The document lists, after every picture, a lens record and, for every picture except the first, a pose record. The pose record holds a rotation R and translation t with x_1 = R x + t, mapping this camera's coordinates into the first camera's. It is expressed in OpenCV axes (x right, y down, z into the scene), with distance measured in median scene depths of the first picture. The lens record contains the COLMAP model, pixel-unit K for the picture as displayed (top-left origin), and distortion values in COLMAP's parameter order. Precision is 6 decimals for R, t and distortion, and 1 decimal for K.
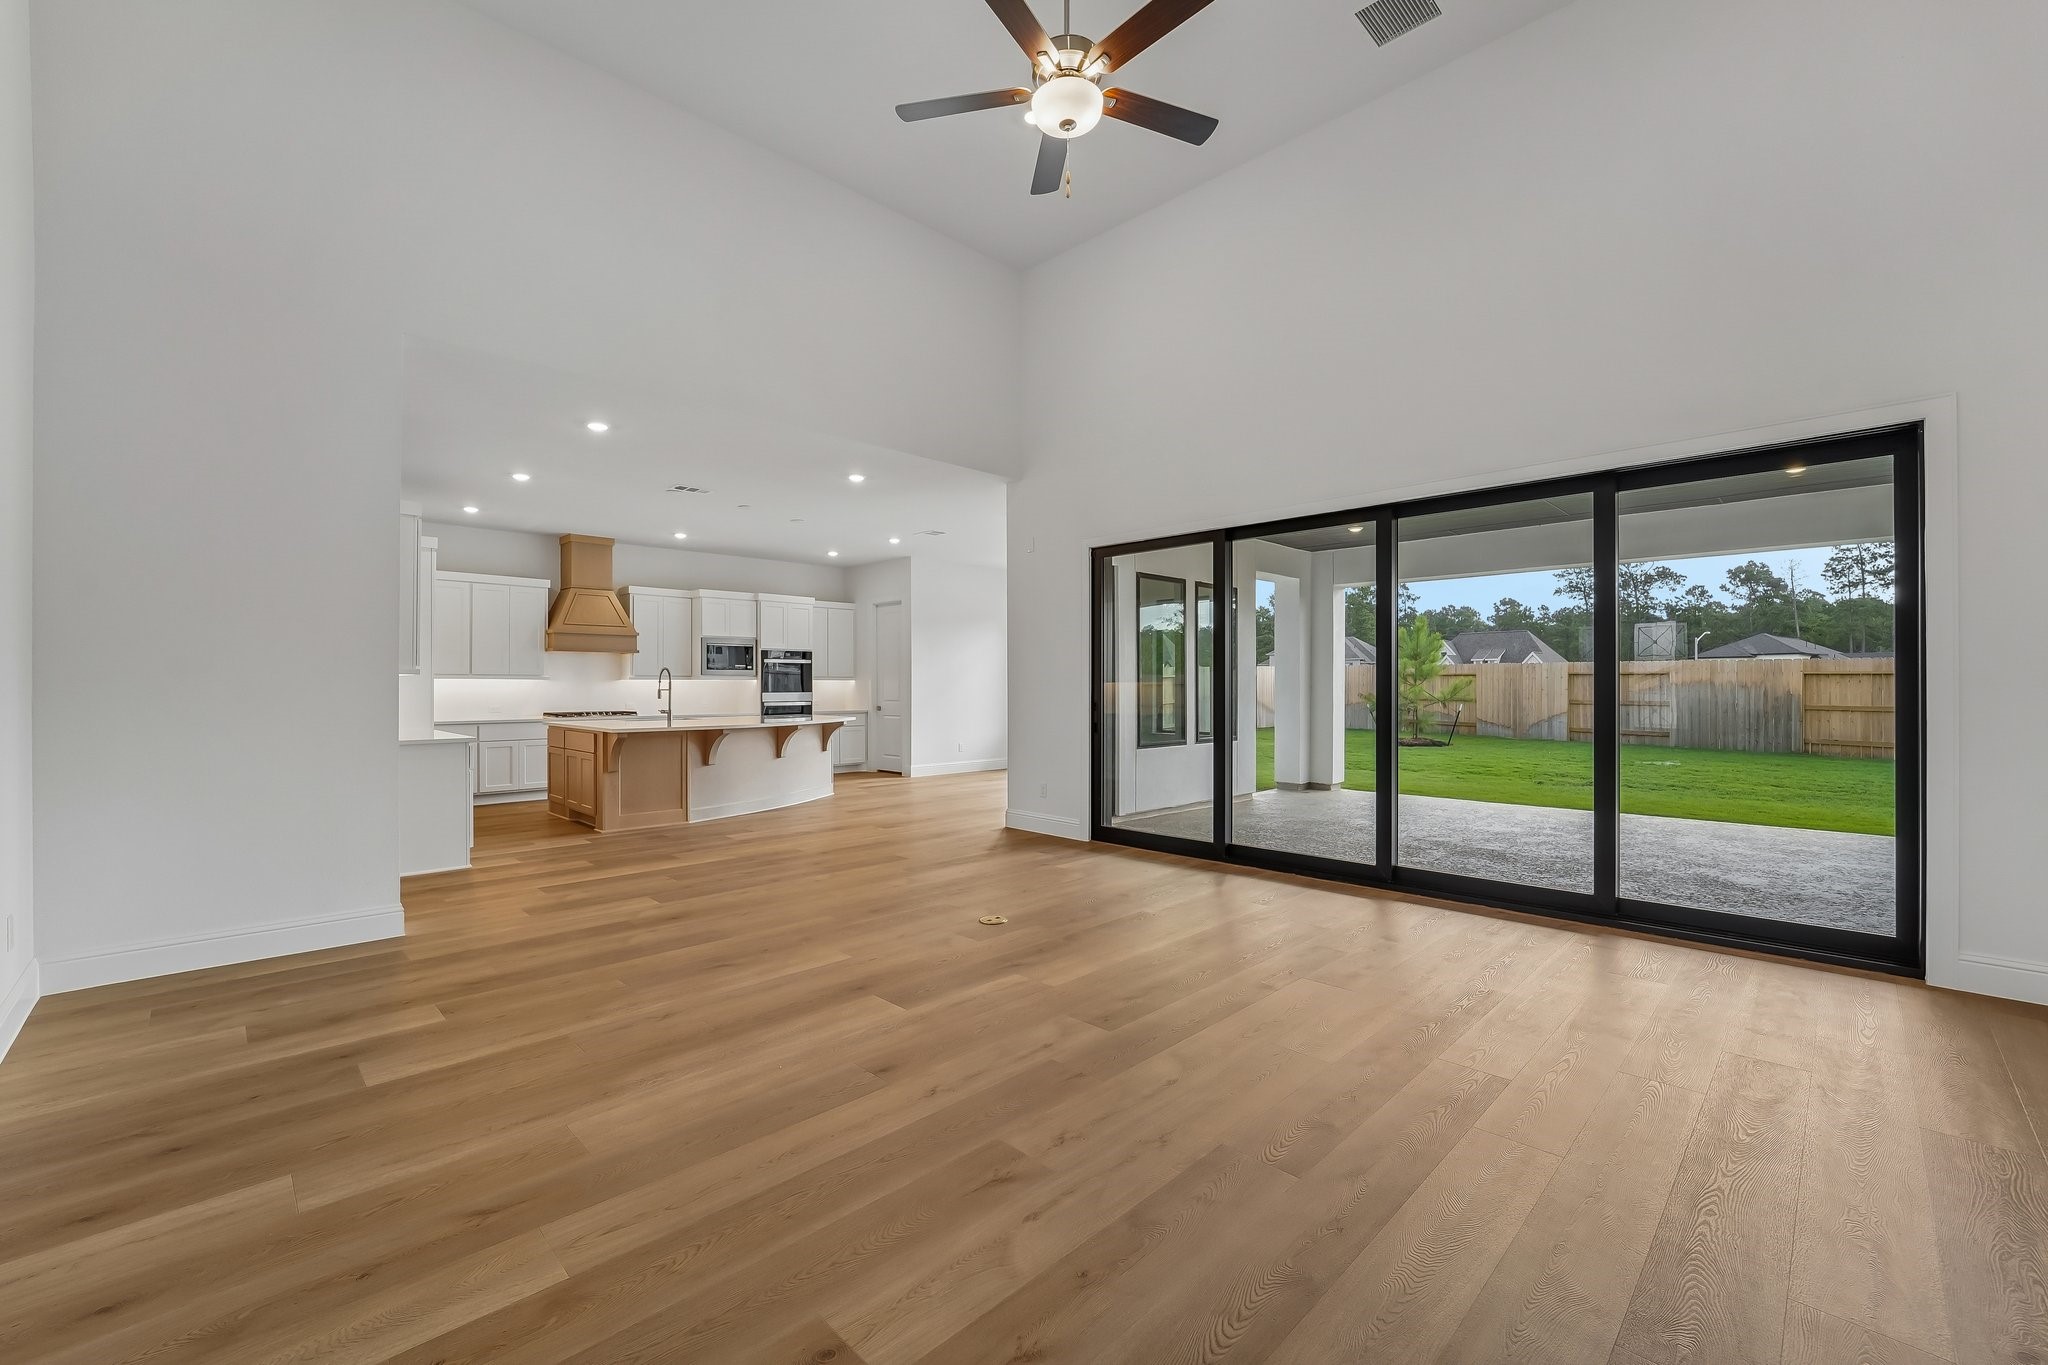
lens RADIAL K [[832.2, 0, 1019.1], [0, 832.2, 683.6], [0, 0, 1]] dist [-0.008722, -0.000231]
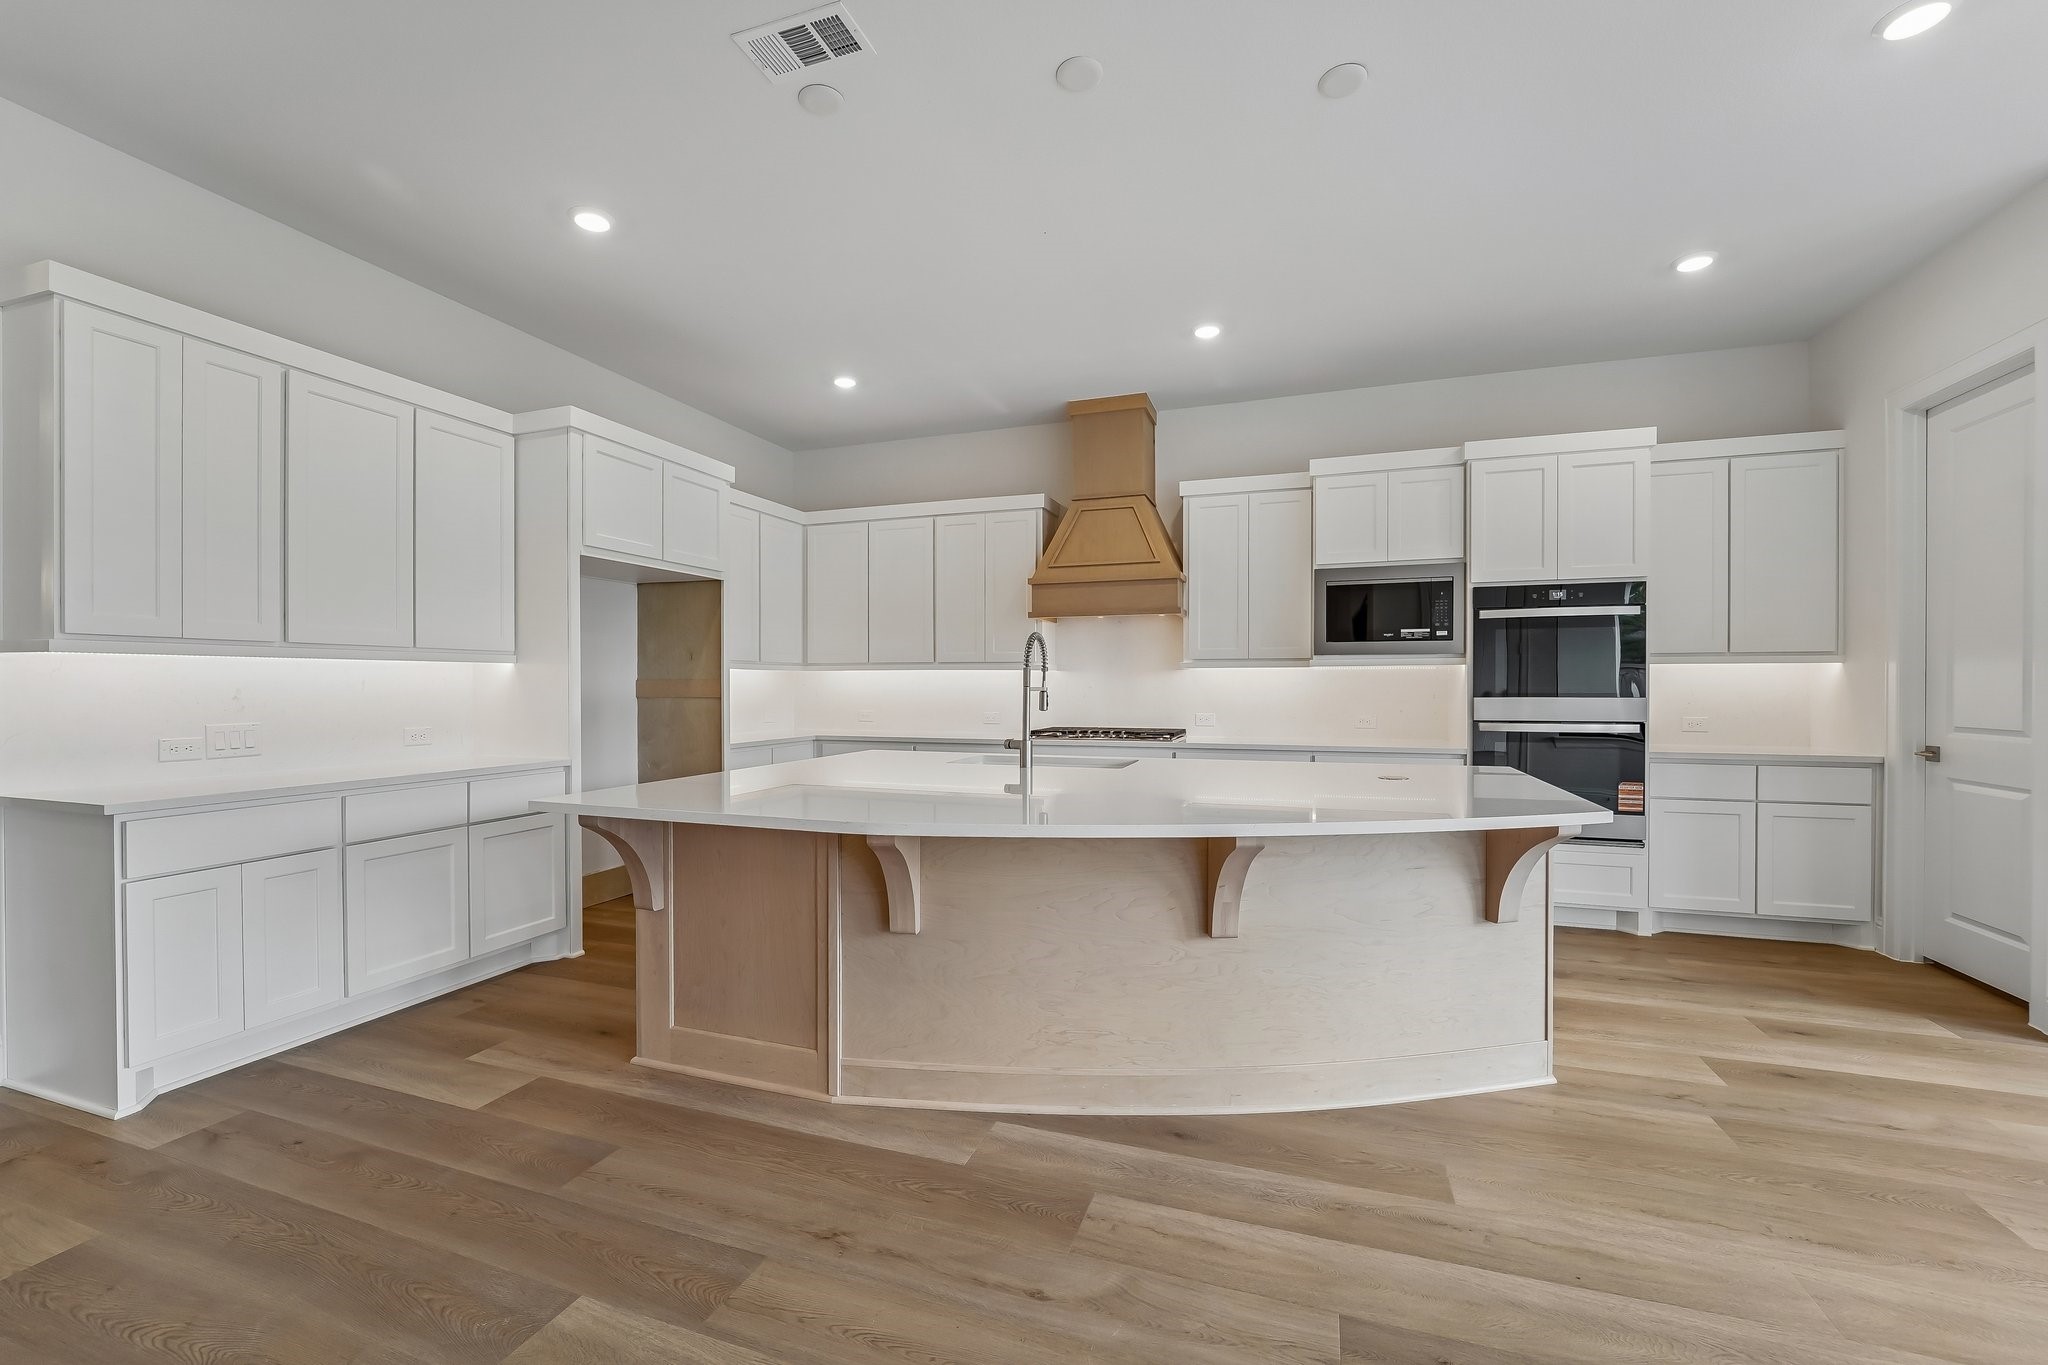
lens RADIAL K [[832.2, 0, 1019.1], [0, 832.2, 683.6], [0, 0, 1]] dist [-0.008722, -0.000231]
pose [[0.431048, 0.001865, -0.902327, -0.049254], [0.002823, 0.999990, 0.003415, 0.002810], [0.902325, -0.004019, 0.431039, 0.640268]]
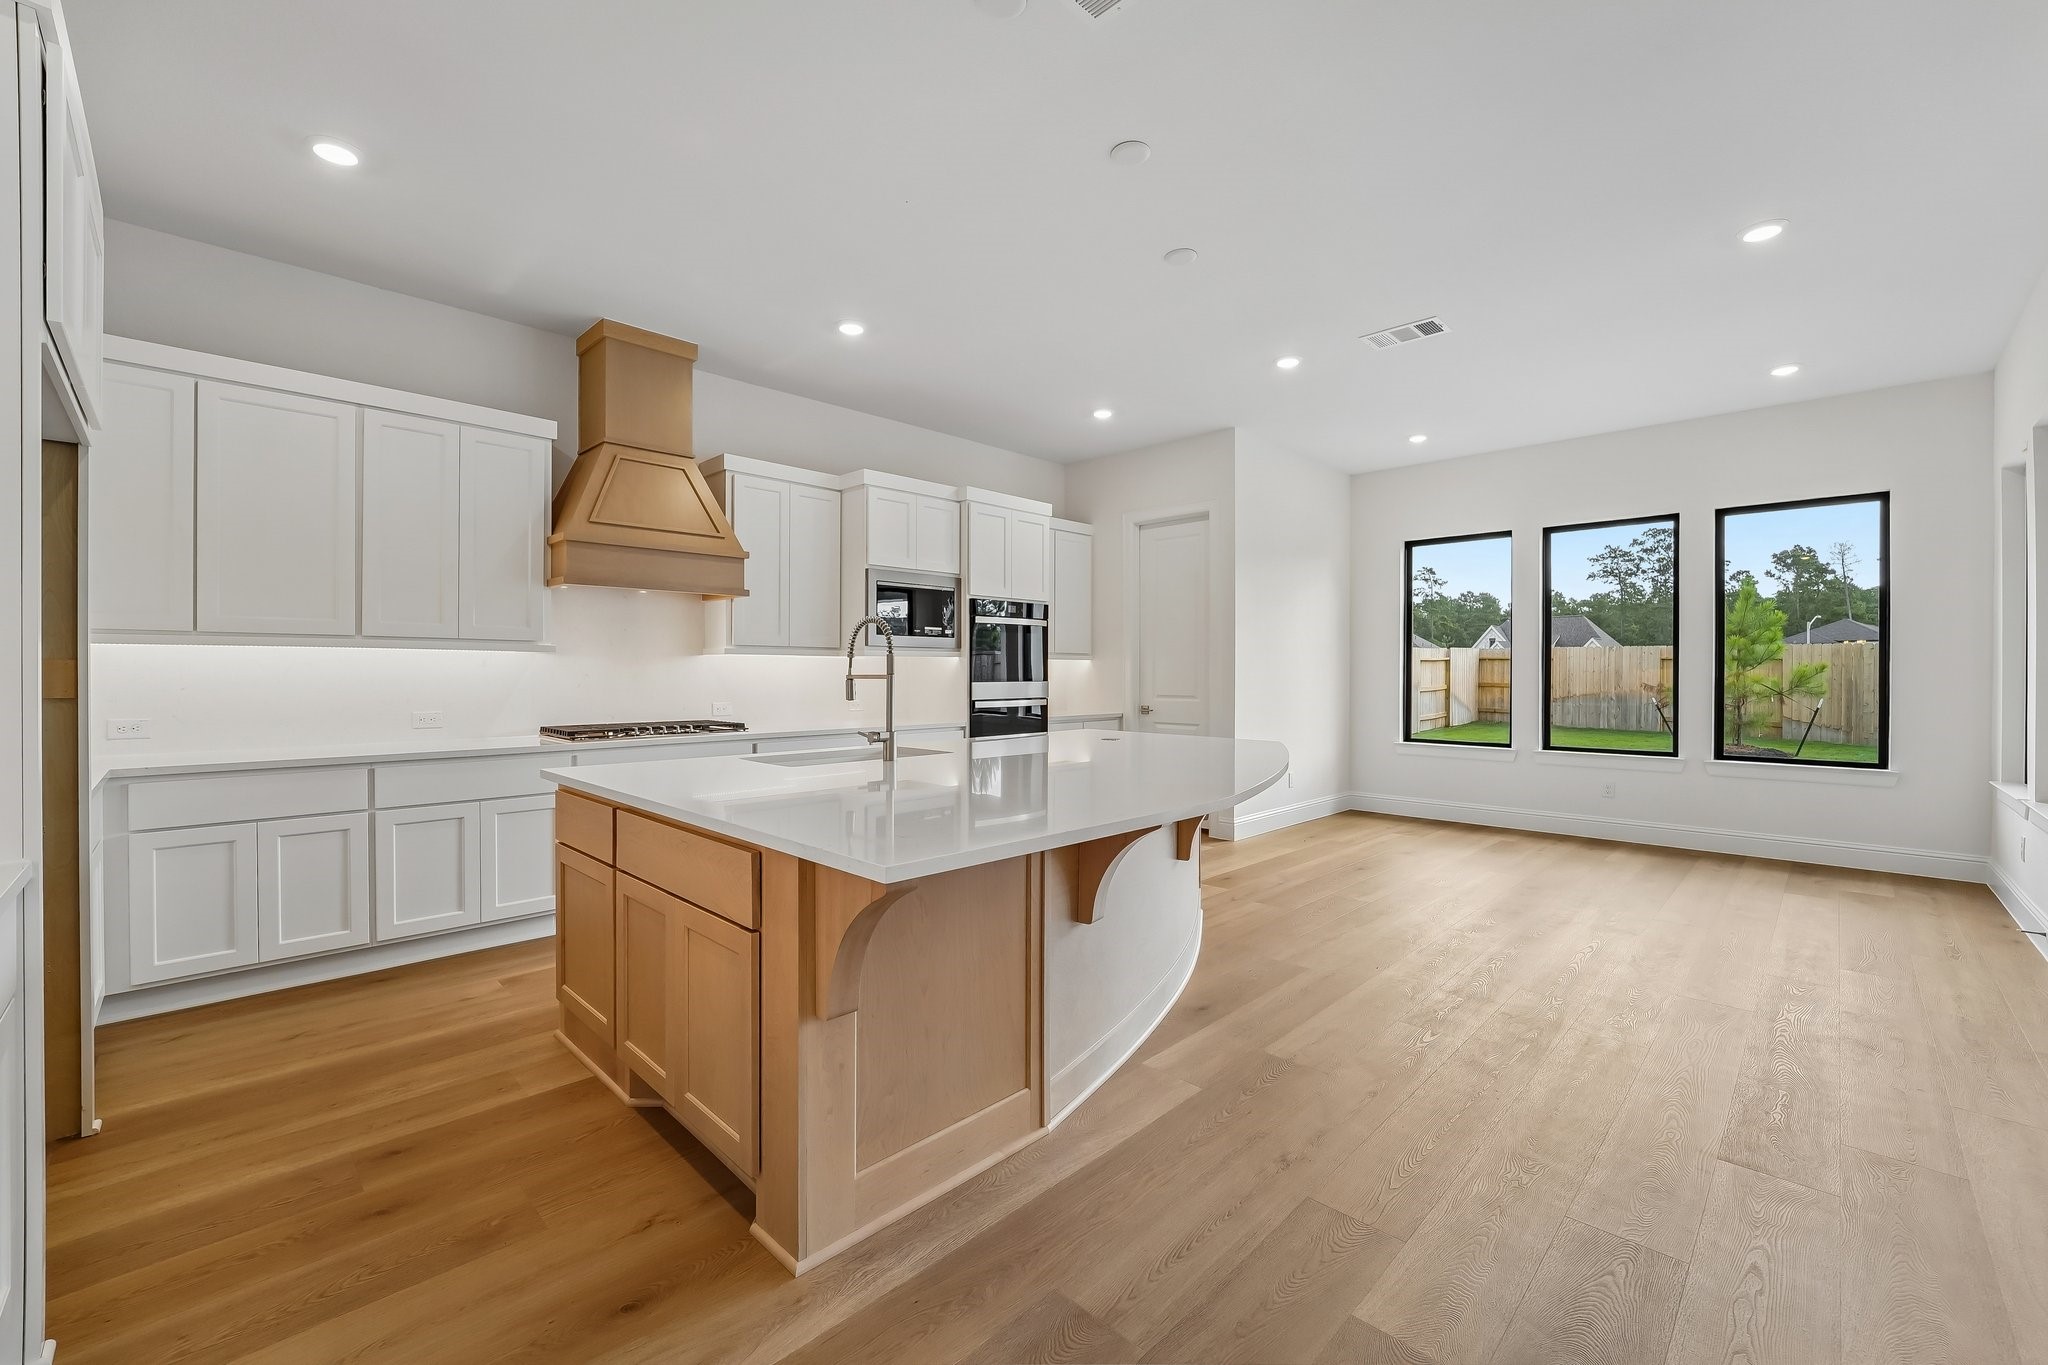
lens RADIAL K [[832.2, 0, 1019.1], [0, 832.2, 683.6], [0, 0, 1]] dist [-0.008722, -0.000231]
pose [[0.999974, 0.004738, 0.005432, -0.282182], [-0.004831, 0.999839, 0.017272, 0.002925], [-0.005349, -0.017297, 0.999836, 0.488858]]
